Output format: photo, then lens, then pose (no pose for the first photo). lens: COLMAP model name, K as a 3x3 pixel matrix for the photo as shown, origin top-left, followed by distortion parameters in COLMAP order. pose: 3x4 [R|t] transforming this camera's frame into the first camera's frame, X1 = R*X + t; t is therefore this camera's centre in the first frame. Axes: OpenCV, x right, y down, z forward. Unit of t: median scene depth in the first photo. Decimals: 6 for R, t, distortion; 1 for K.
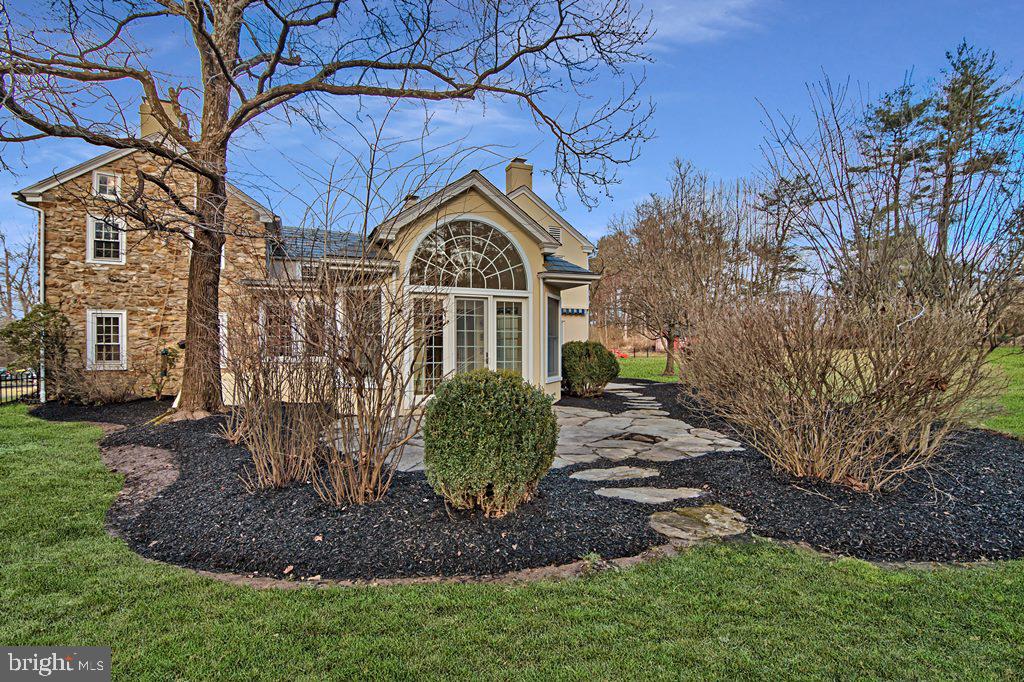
lens RADIAL K [[487.4, 0, 509.2], [0, 487.4, 345.0], [0, 0, 1]] dist [-0.004890, -0.010962]
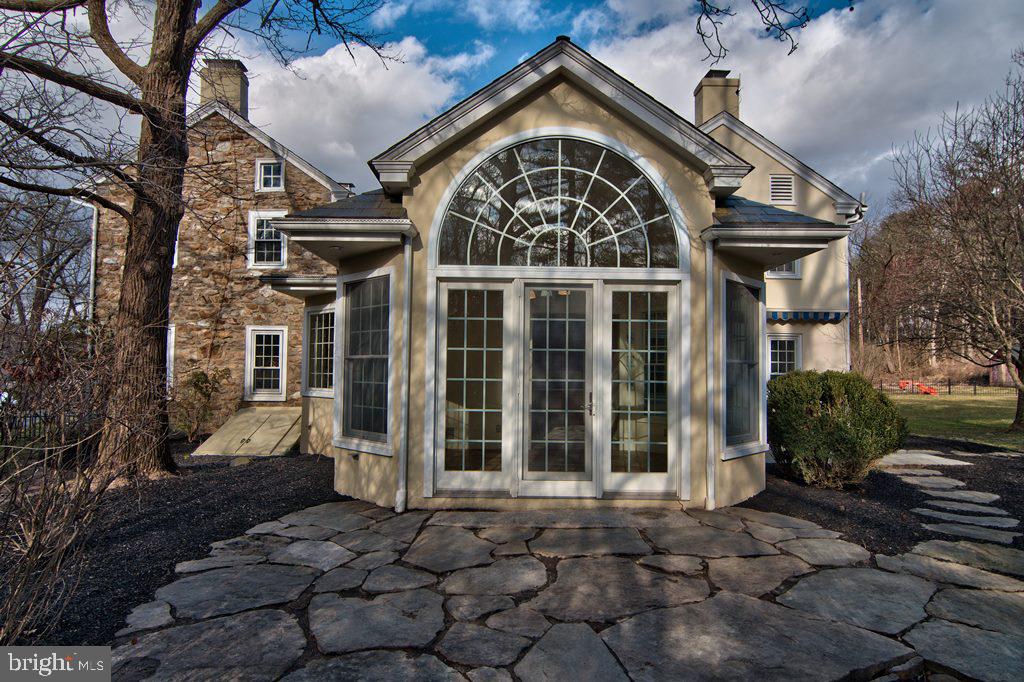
lens RADIAL K [[593.5, 0, 511.8], [0, 593.5, 345.0], [0, 0, 1]] dist [0.002496, -0.016637]
pose [[0.926193, -0.004014, -0.377028, 0.107016], [-0.010709, 0.999260, -0.036947, -0.010516], [0.376897, 0.038257, 0.925465, 0.386883]]
